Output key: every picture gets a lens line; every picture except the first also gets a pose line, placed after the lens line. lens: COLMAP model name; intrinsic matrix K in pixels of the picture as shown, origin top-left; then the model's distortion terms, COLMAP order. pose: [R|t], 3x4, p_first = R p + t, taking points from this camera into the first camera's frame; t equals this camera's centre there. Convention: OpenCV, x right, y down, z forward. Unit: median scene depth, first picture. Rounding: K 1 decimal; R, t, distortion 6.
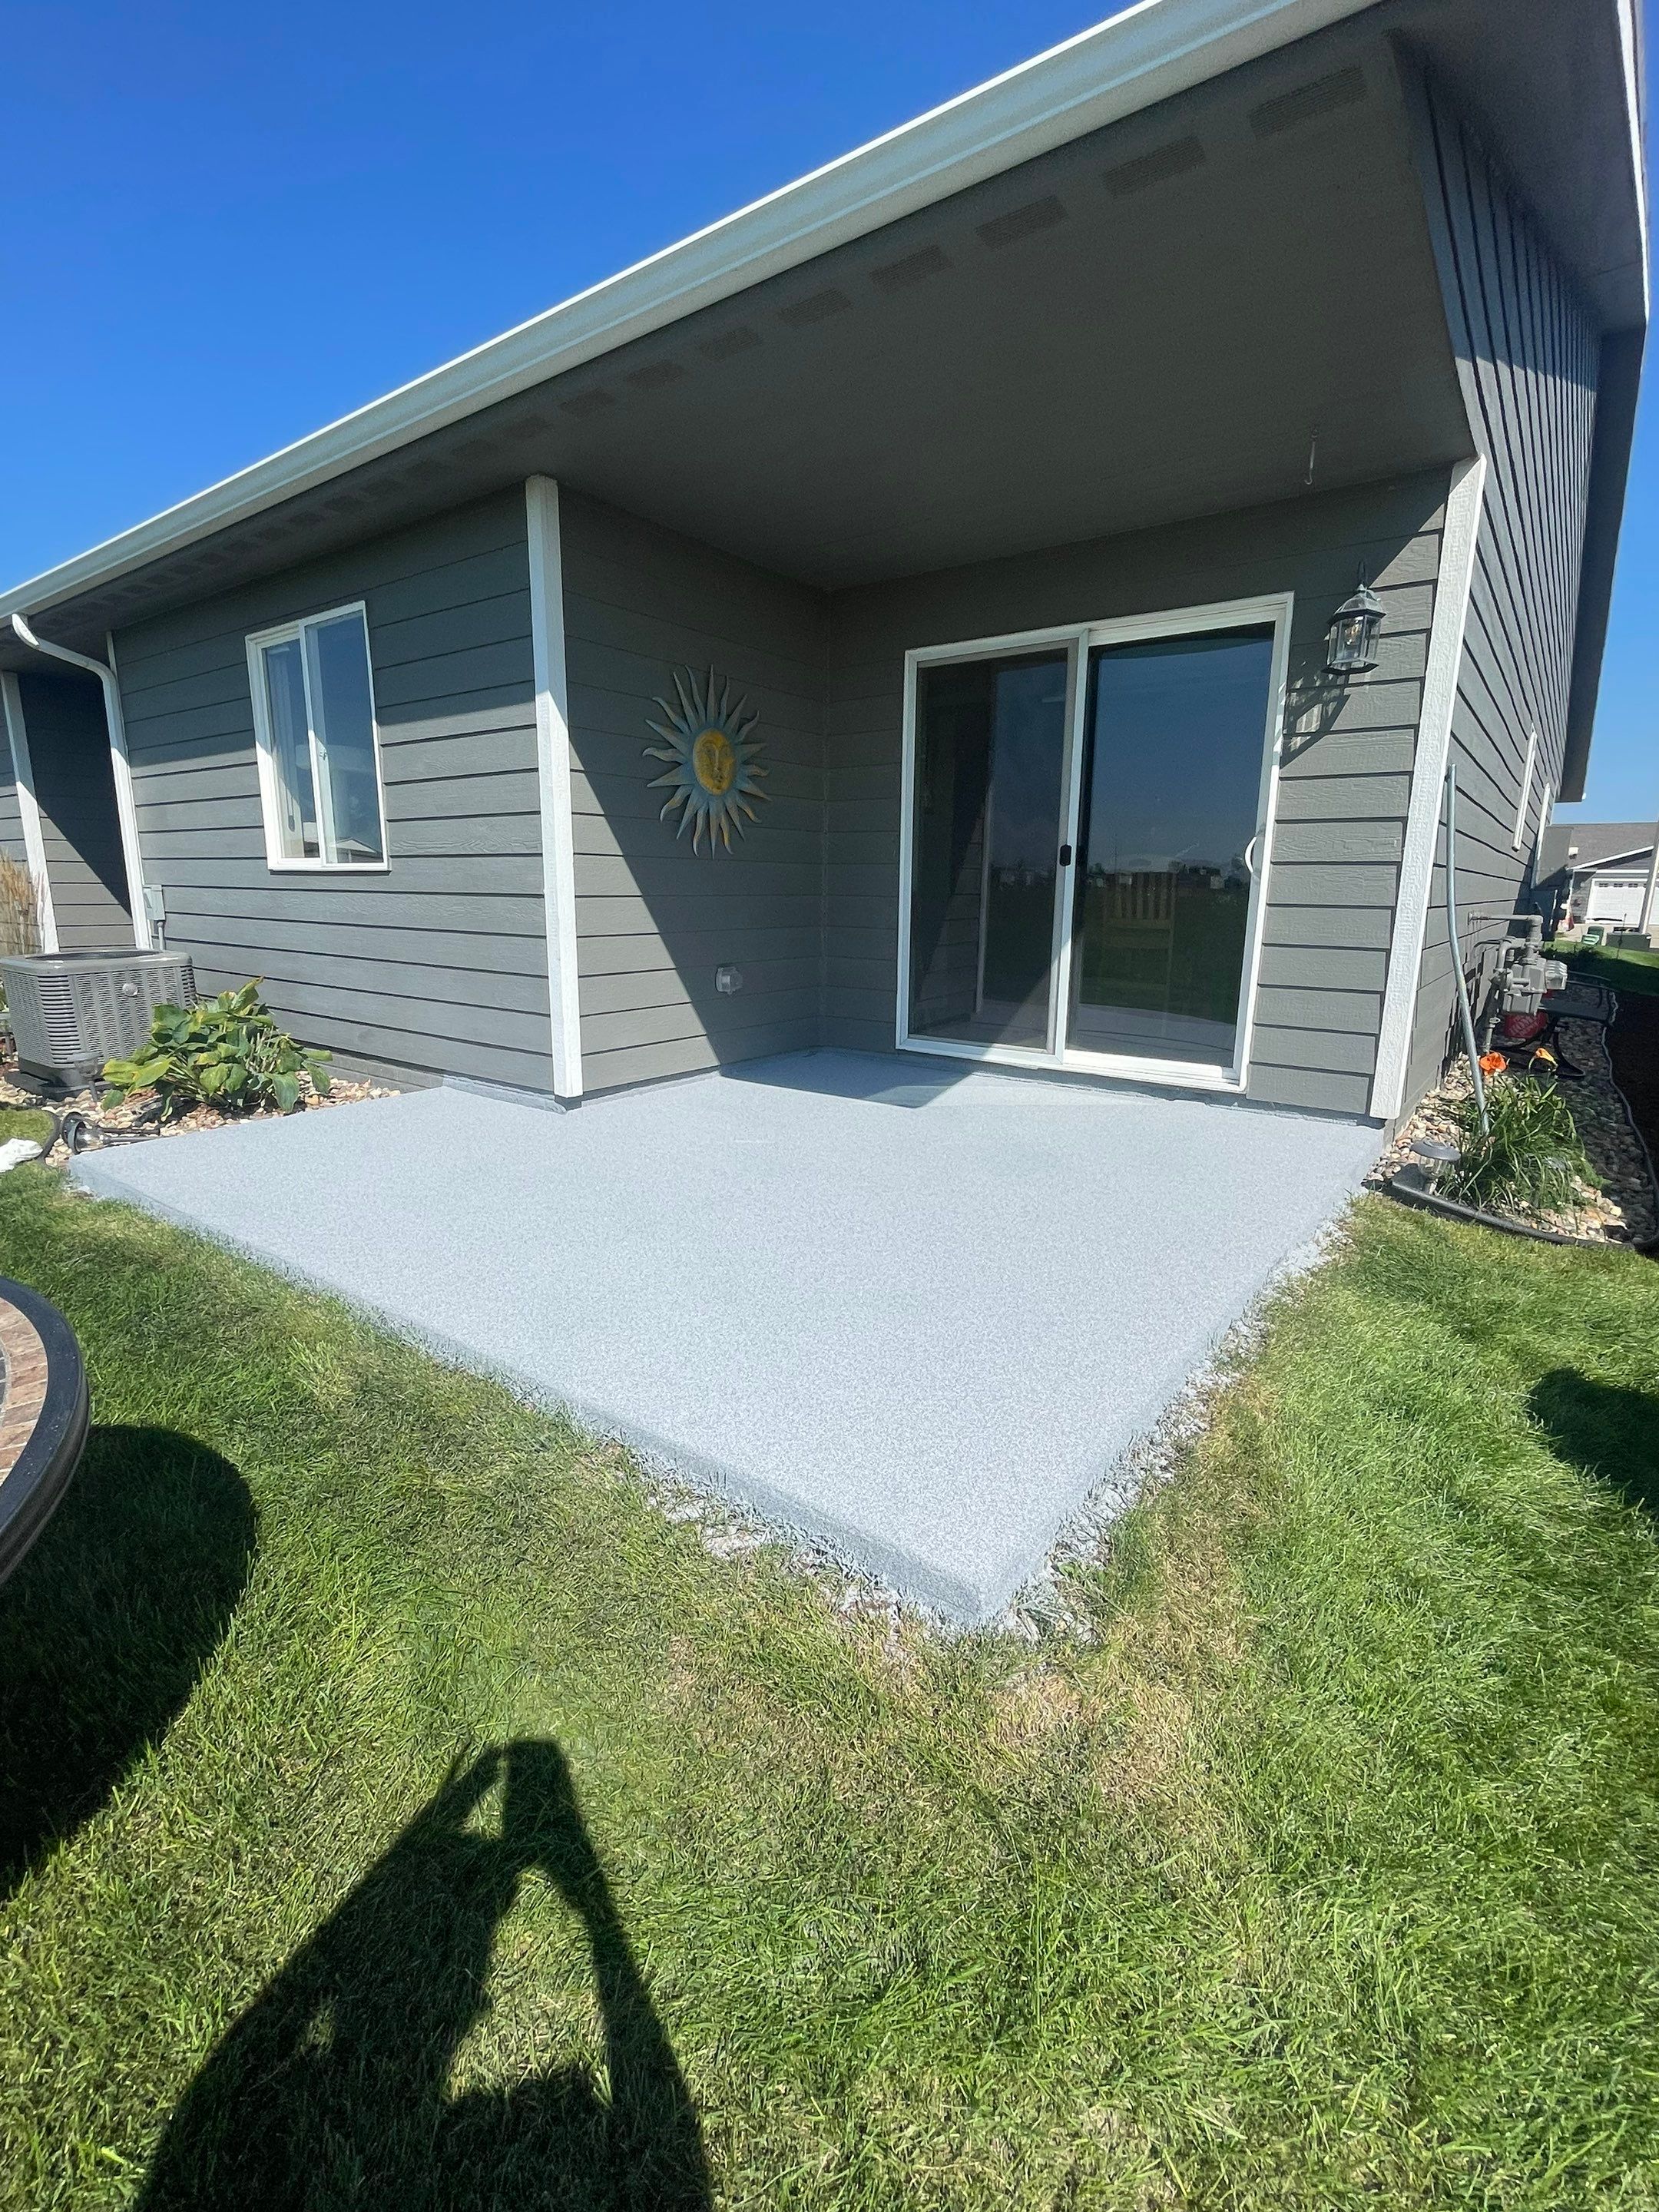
lens RADIAL K [[989.8, 0, 826.9], [0, 989.8, 1100.5], [0, 0, 1]] dist [-0.001556, -0.001158]
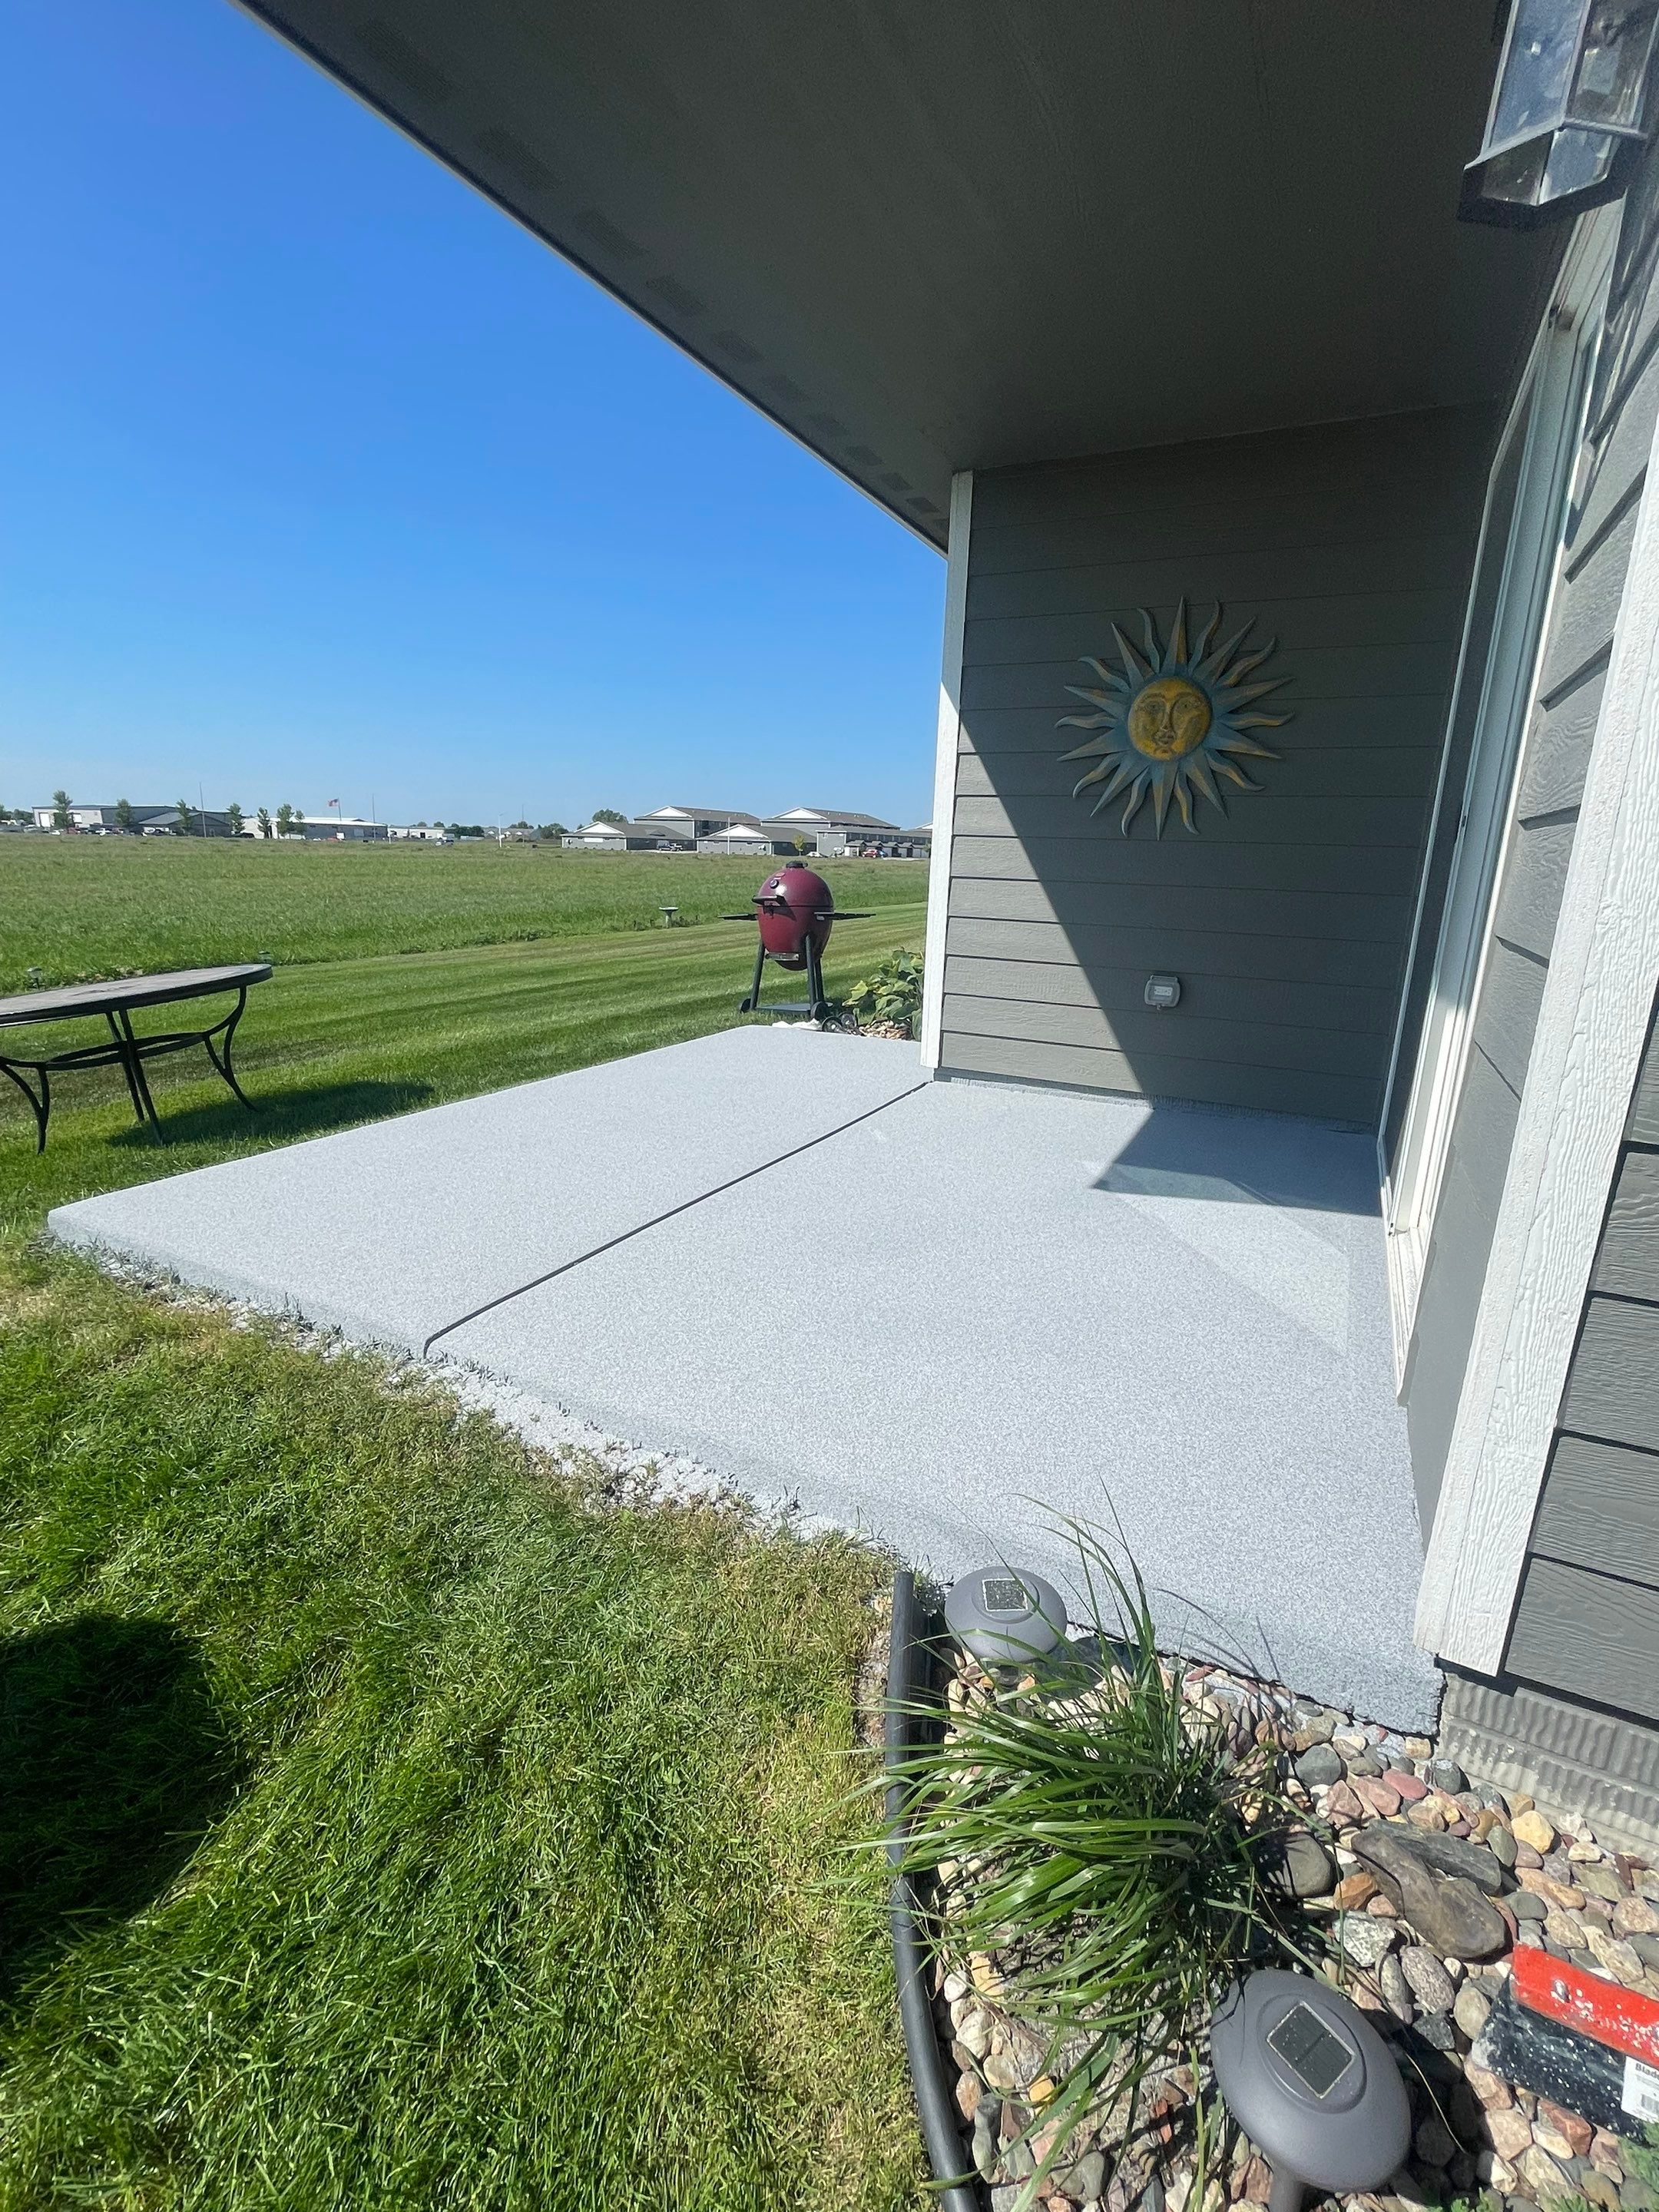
lens RADIAL K [[996.2, 0, 830.9], [0, 996.2, 1099.5], [0, 0, 1]] dist [-0.002591, 0.000034]
pose [[0.168126, 0.235341, -0.957261, 0.698491], [-0.239384, 0.951763, 0.191945, -0.139847], [0.956258, 0.196882, 0.216353, 0.632835]]
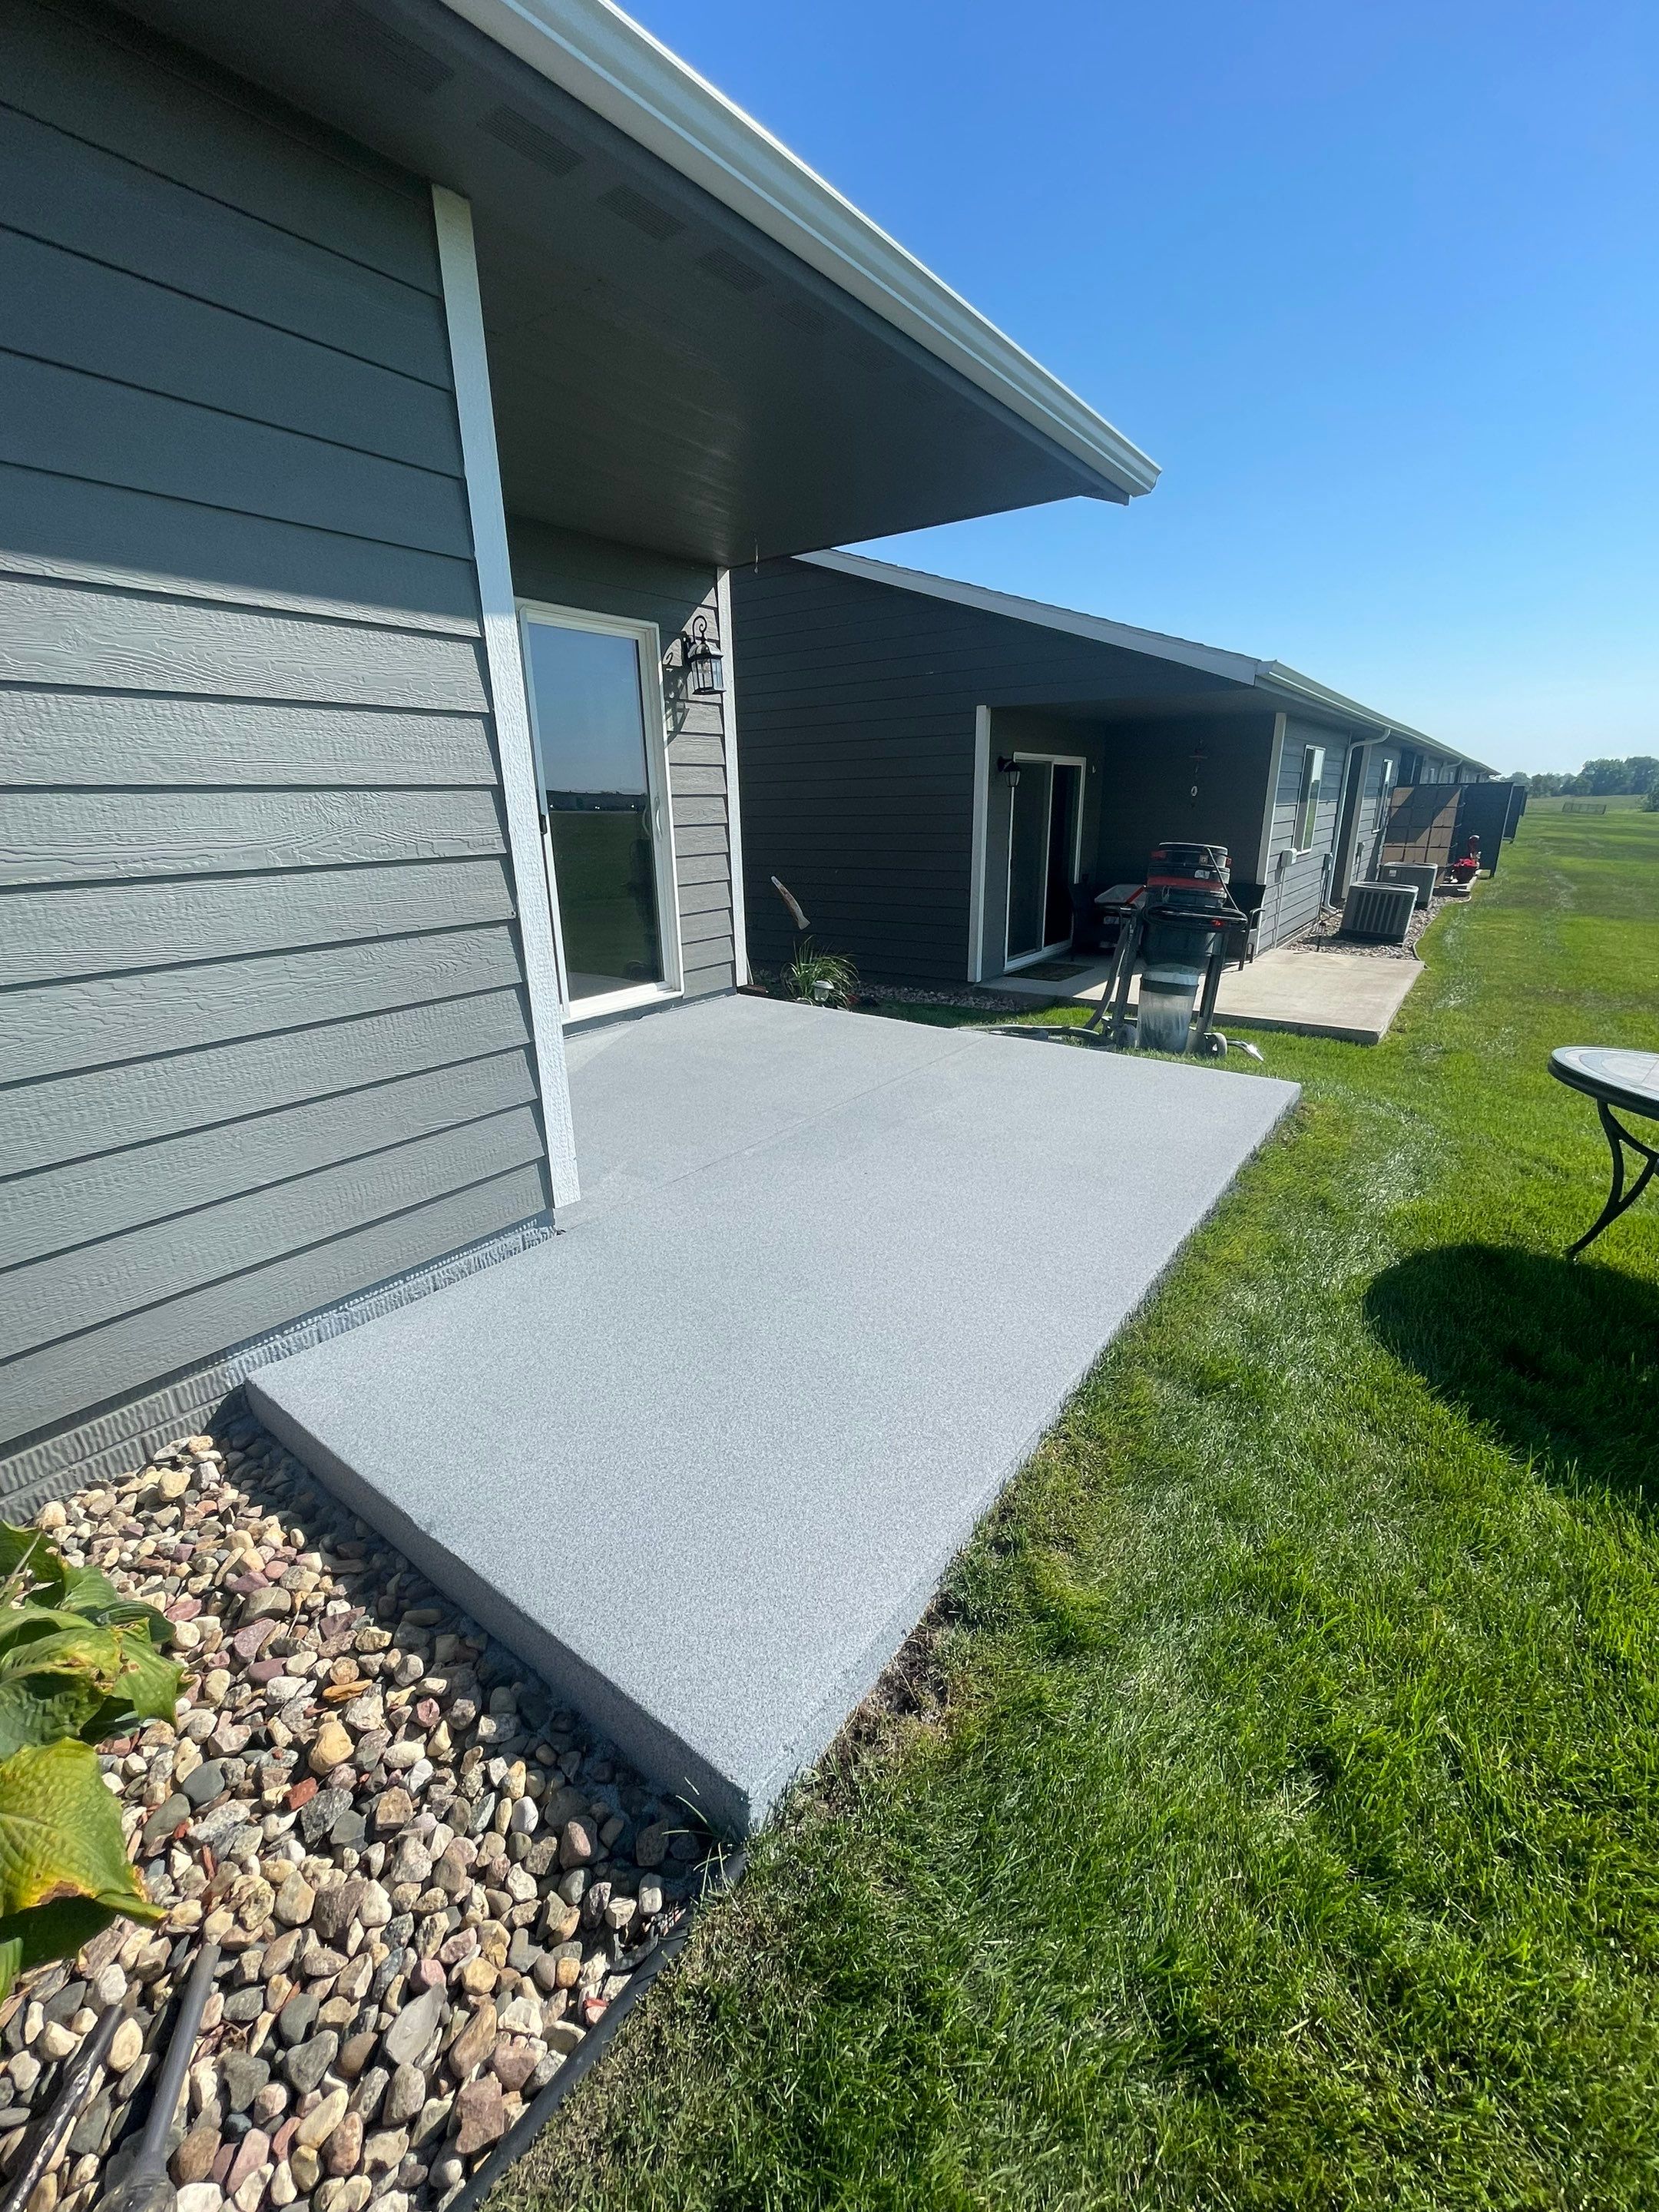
lens RADIAL K [[916.0, 0, 828.5], [0, 916.0, 1102.1], [0, 0, 1]] dist [-0.001086, -0.000558]
pose [[-0.009796, -0.321078, 0.947002, -0.798607], [0.234620, 0.919872, 0.314306, -0.213997], [-0.972038, 0.225264, 0.066320, 0.715722]]
